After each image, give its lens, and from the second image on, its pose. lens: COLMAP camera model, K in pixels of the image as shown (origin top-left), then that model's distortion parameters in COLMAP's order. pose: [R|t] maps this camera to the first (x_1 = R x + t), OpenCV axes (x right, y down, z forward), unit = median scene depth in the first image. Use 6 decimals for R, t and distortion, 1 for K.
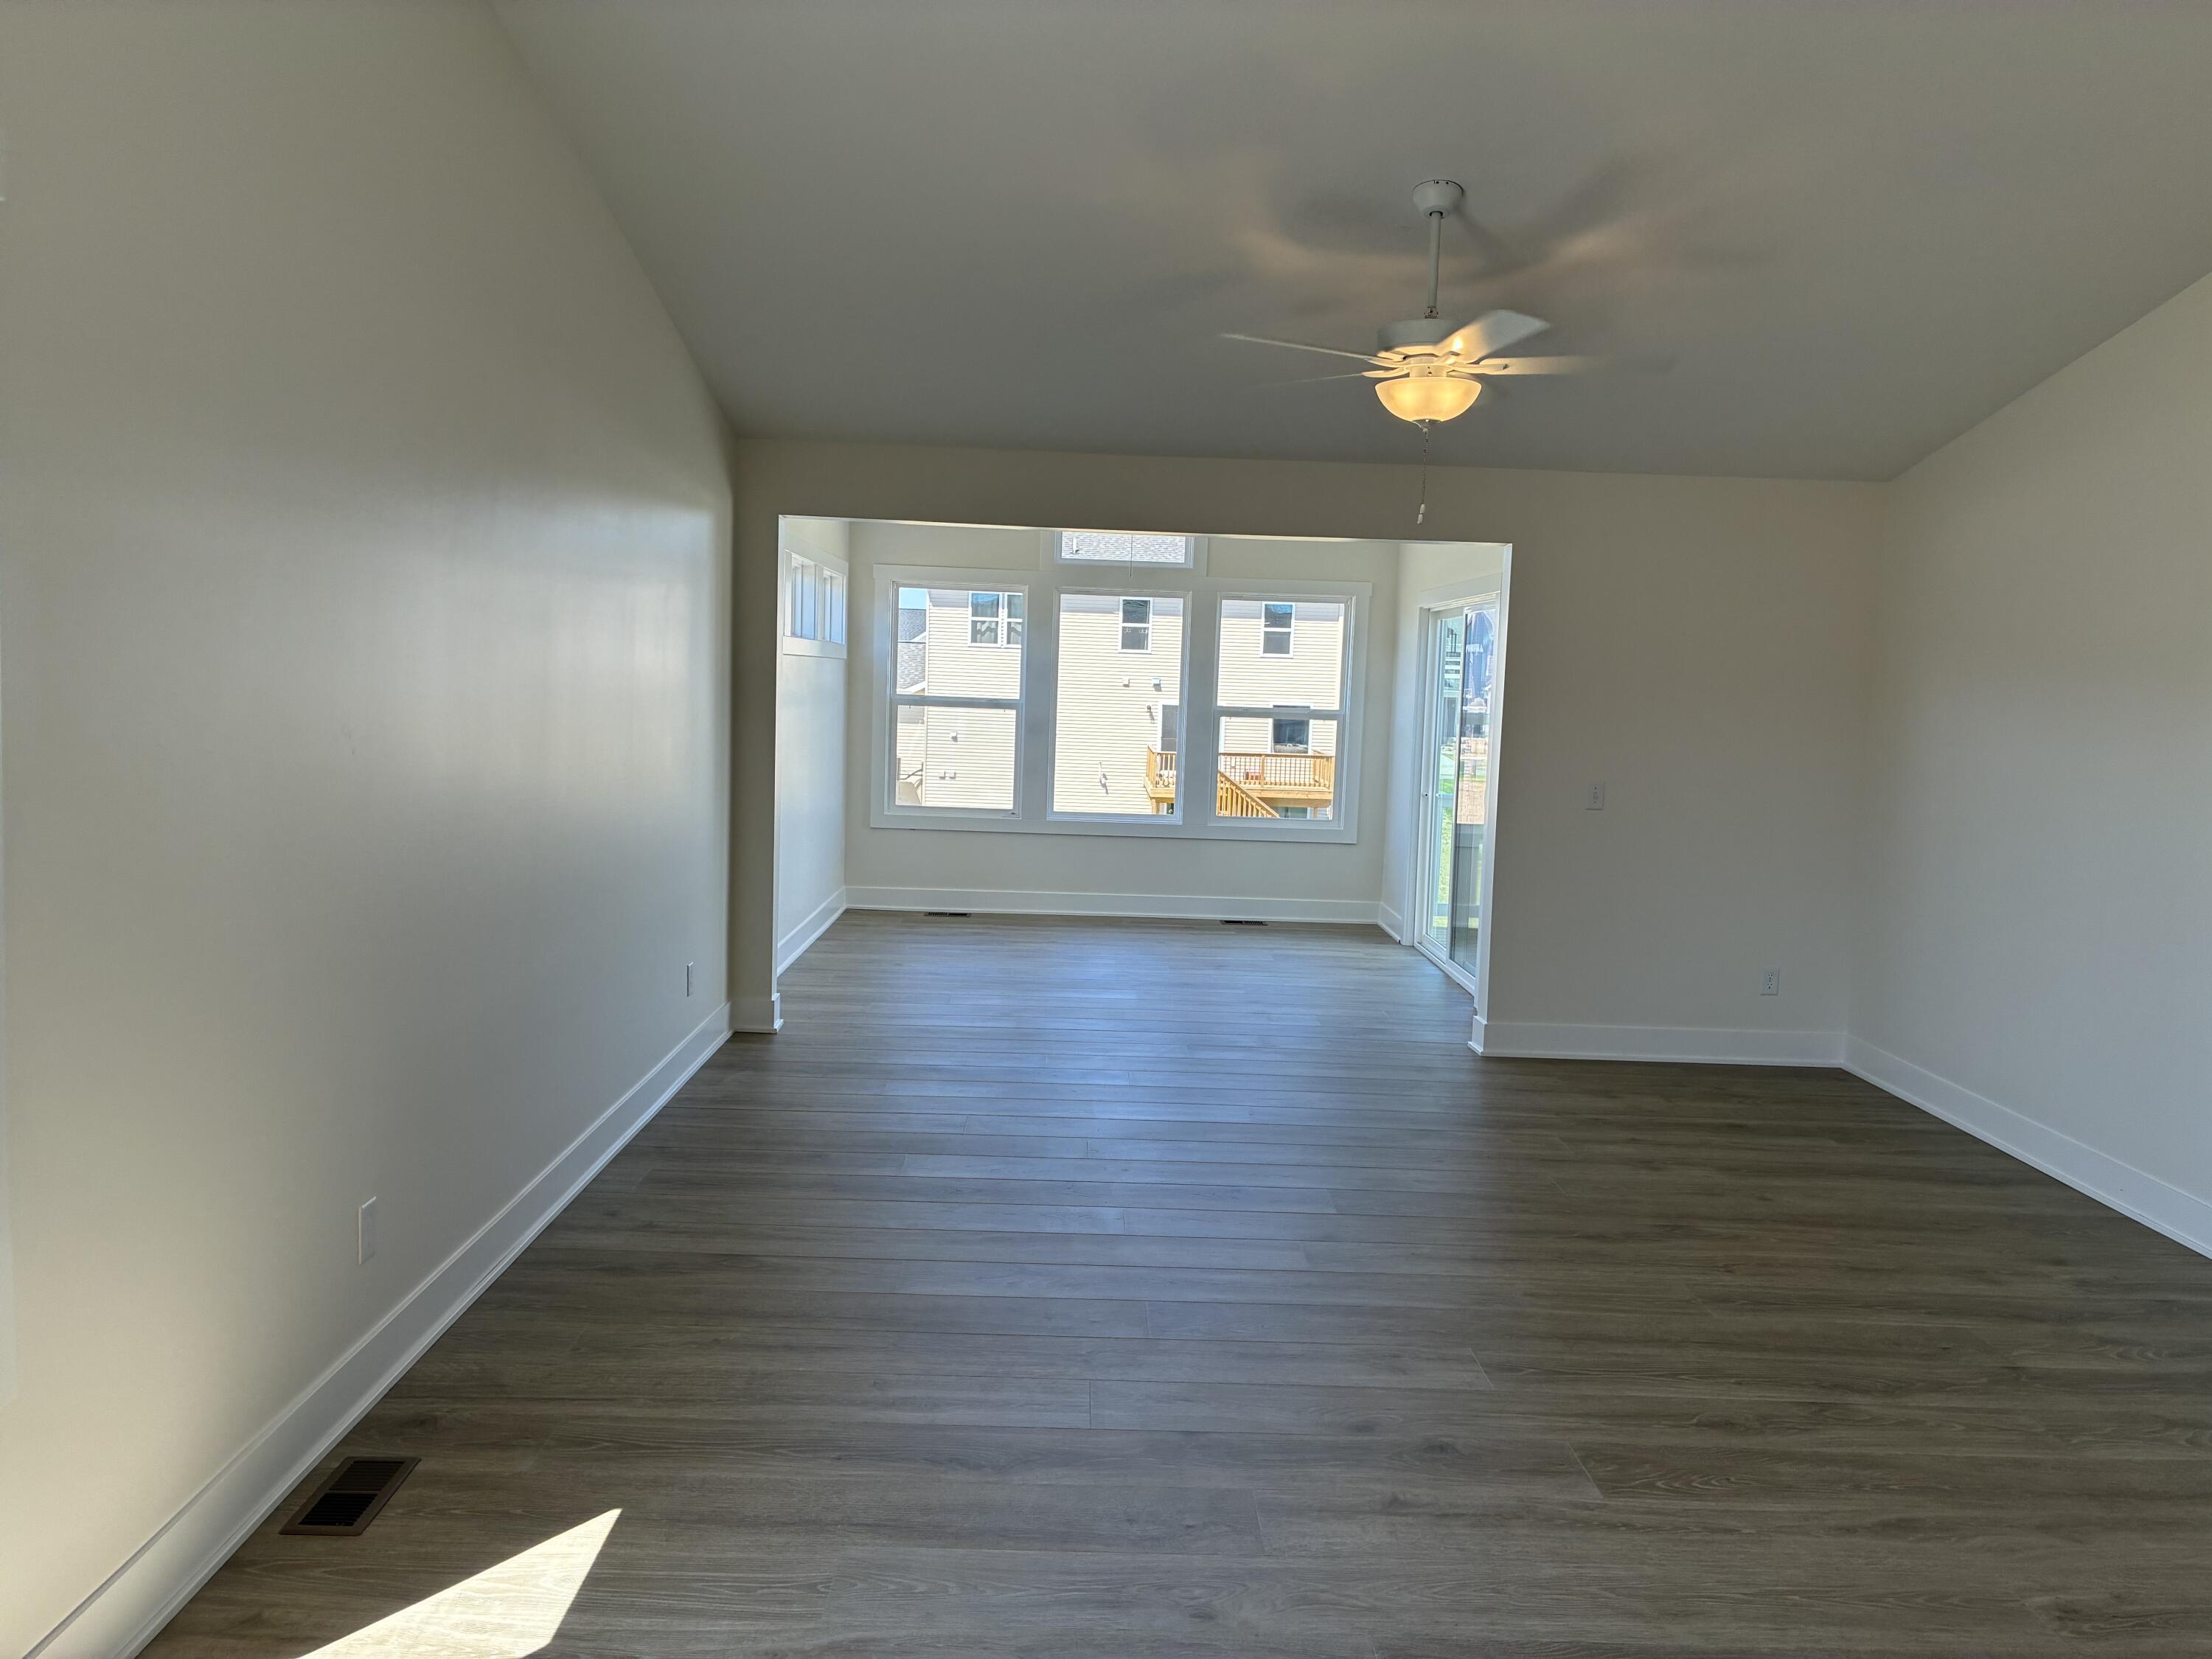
lens RADIAL K [[1690.3, 0, 1100.4], [0, 1690.3, 801.3], [0, 0, 1]] dist [0.069995, -0.095755]
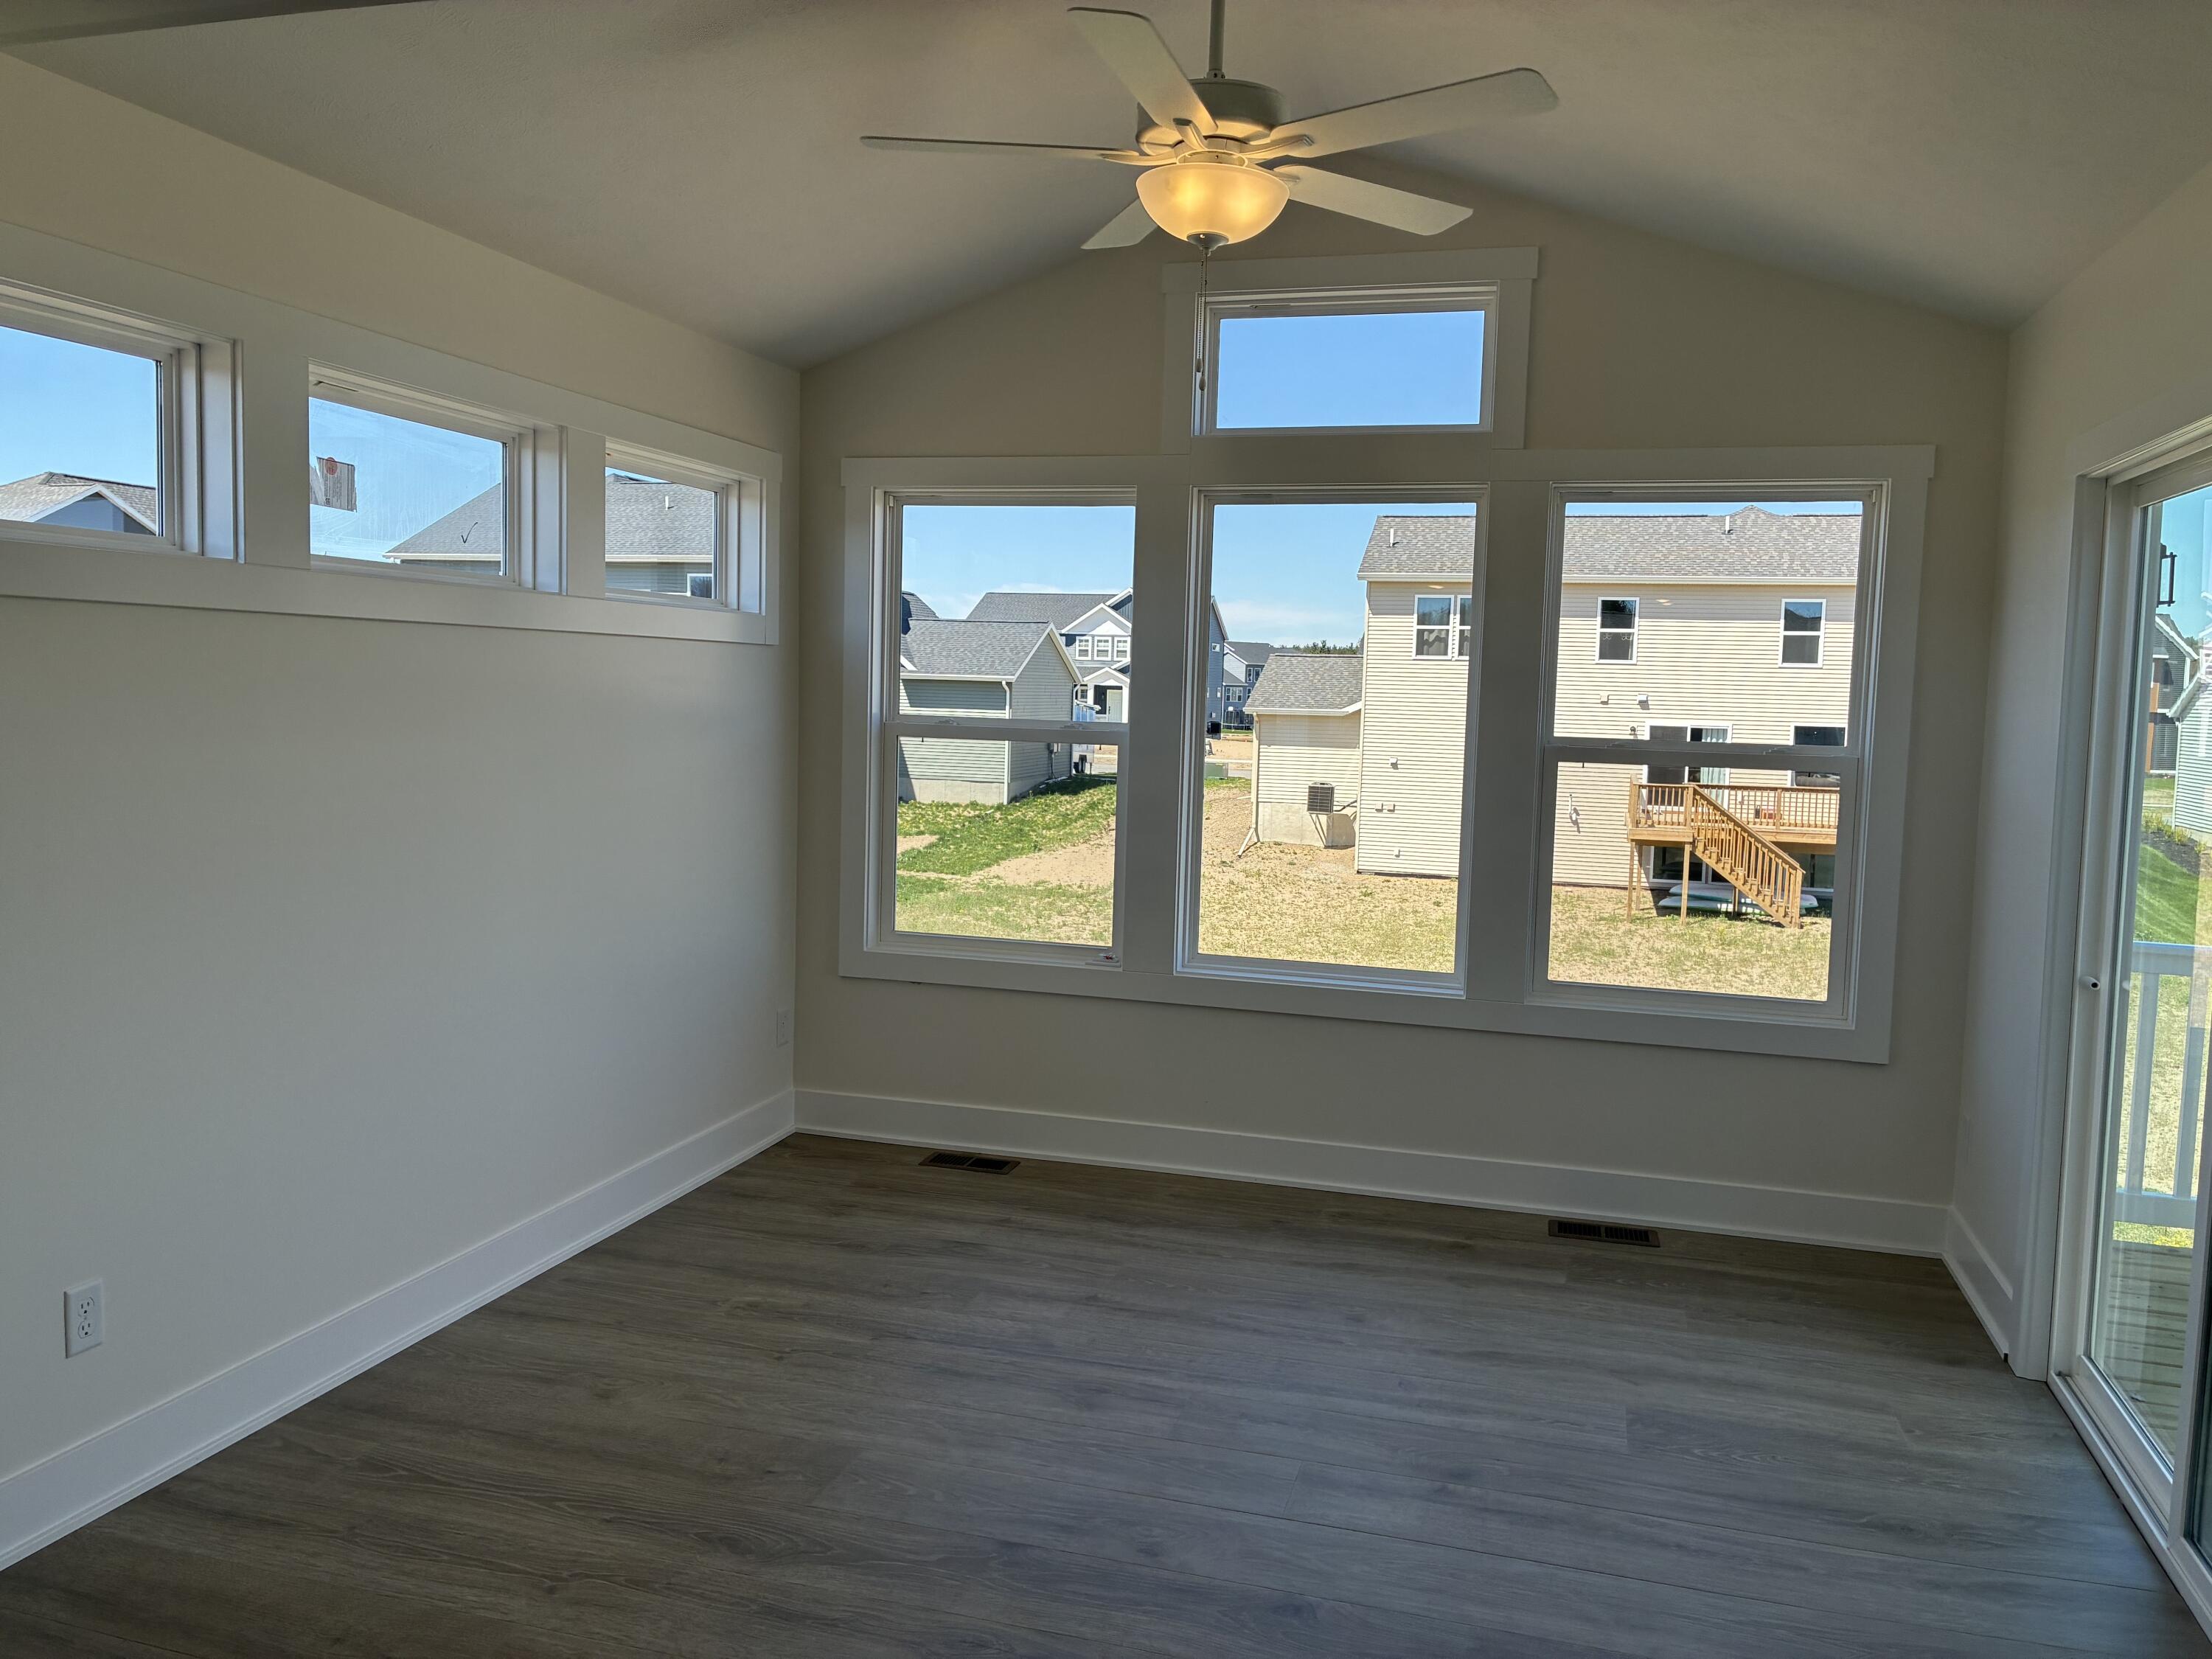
lens RADIAL K [[1690.3, 0, 1100.4], [0, 1690.3, 801.3], [0, 0, 1]] dist [0.069995, -0.095755]
pose [[0.957424, 0.012184, -0.288430, 0.021657], [-0.015763, 0.999825, -0.010090, -0.008282], [0.288256, 0.014207, 0.957448, 0.135043]]
